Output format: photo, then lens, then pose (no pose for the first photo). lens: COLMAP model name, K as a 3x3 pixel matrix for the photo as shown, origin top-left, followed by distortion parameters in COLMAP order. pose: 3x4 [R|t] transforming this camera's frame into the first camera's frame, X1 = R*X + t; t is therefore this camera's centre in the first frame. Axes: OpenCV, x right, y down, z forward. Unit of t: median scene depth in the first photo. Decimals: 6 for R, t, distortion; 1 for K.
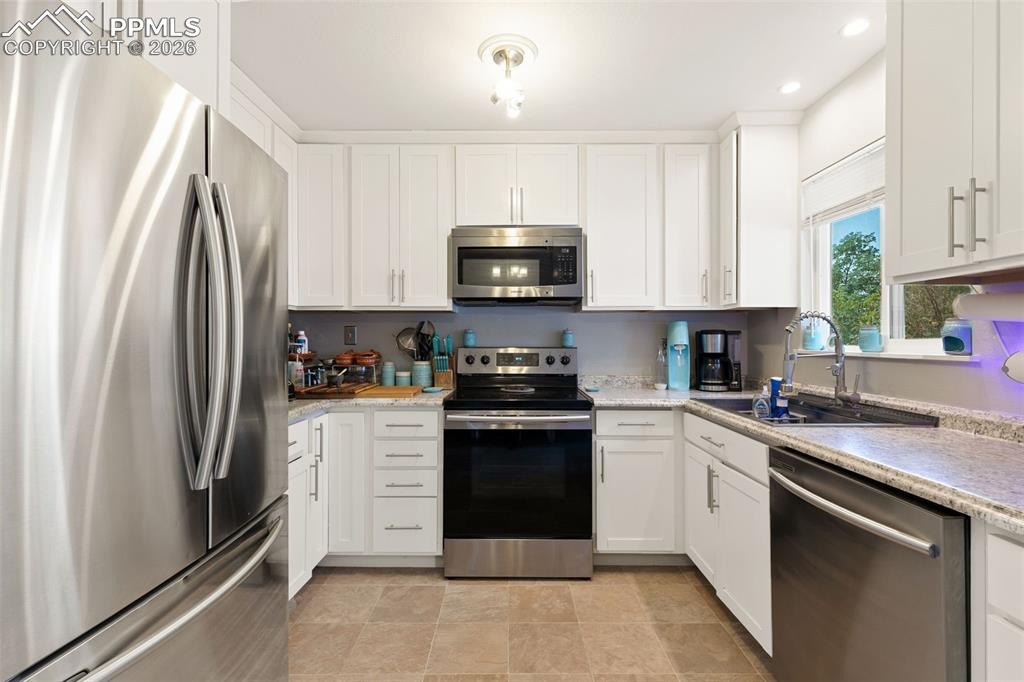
lens RADIAL K [[455.3, 0, 509.1], [0, 455.3, 343.0], [0, 0, 1]] dist [0.005617, -0.000623]
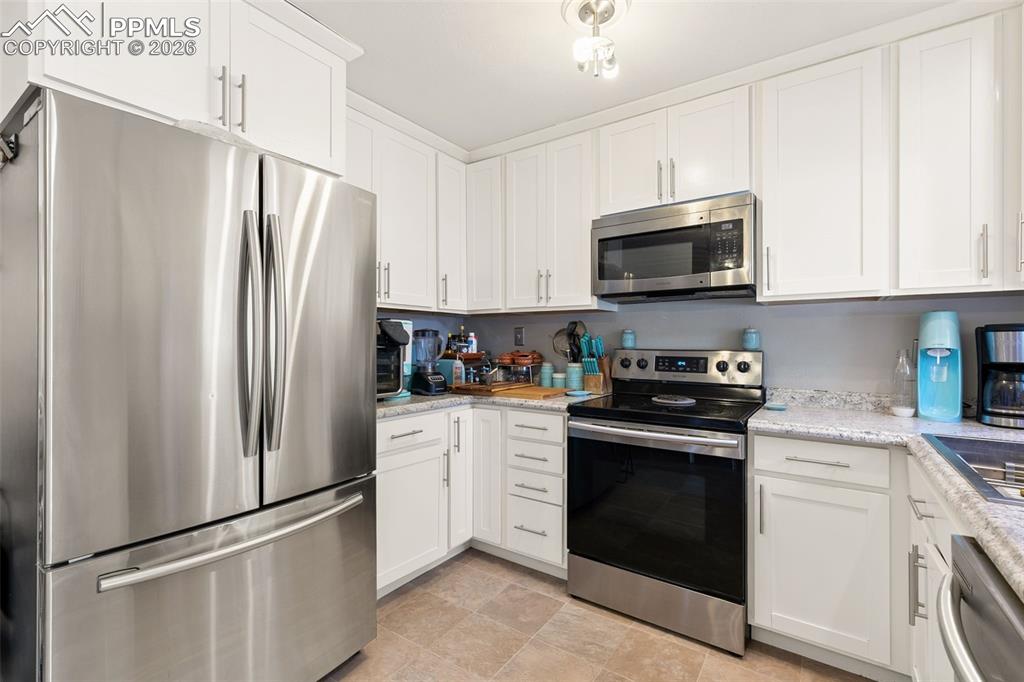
lens RADIAL K [[454.6, 0, 512.9], [0, 454.6, 346.4], [0, 0, 1]] dist [0.003892, 0.000214]
pose [[0.823768, 0.007122, -0.566883, 0.271944], [-0.005000, 0.999973, 0.005298, 0.000598], [0.566906, -0.001530, 0.823781, 0.153375]]
